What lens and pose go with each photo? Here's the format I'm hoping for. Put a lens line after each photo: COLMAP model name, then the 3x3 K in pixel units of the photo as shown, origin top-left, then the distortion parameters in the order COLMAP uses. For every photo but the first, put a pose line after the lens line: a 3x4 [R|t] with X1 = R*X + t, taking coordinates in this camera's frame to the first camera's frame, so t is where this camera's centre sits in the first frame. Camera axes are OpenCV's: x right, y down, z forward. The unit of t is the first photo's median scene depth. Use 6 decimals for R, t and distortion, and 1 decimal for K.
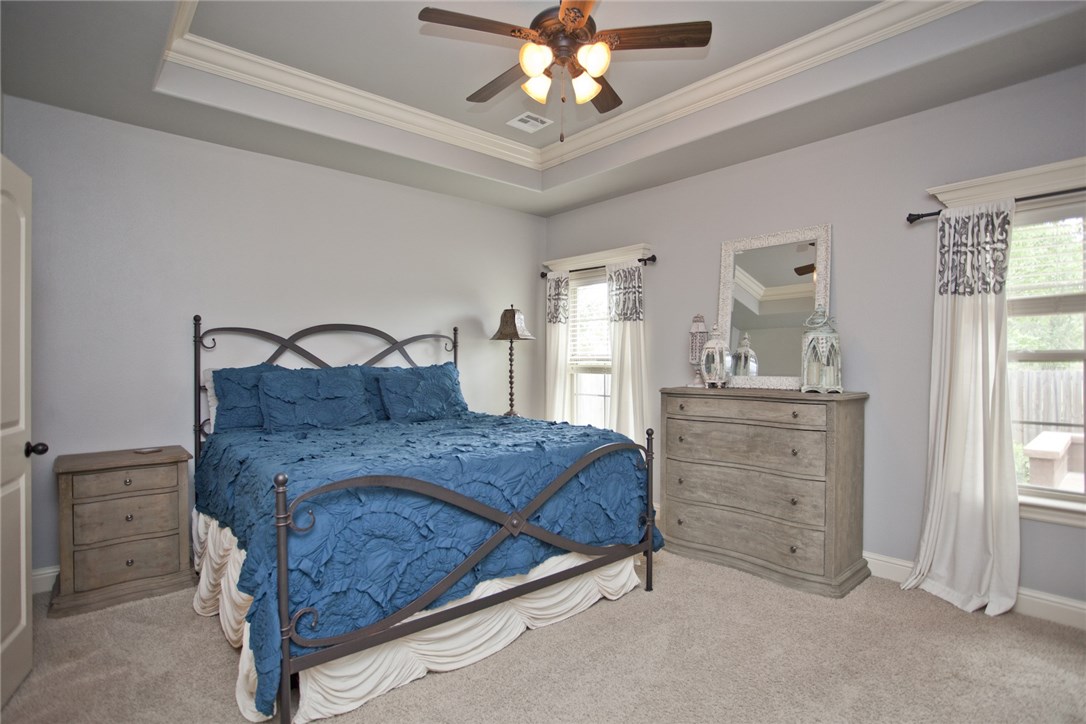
lens RADIAL K [[544.5, 0, 547.3], [0, 544.5, 364.5], [0, 0, 1]] dist [-0.042381, 0.006497]
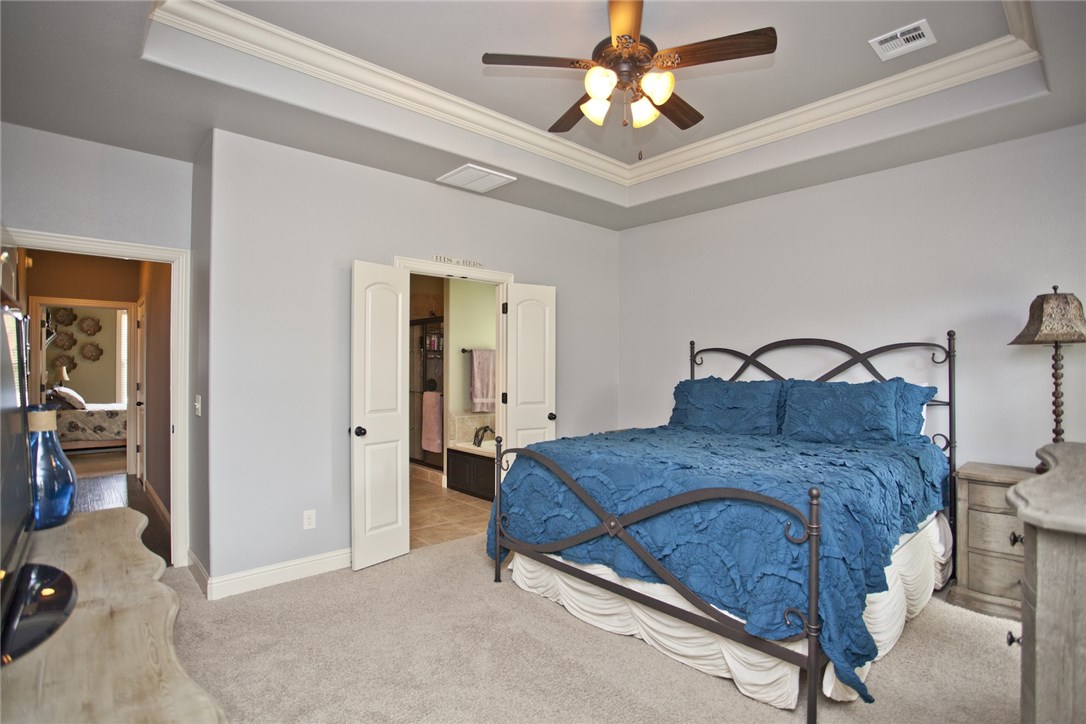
lens RADIAL K [[544.5, 0, 548.2], [0, 544.5, 362.3], [0, 0, 1]] dist [-0.042381, 0.006497]
pose [[0.005664, -0.005493, -0.999969, 0.745780], [-0.004488, 0.999975, -0.005519, -0.025694], [0.999974, 0.004520, 0.005639, 0.605528]]
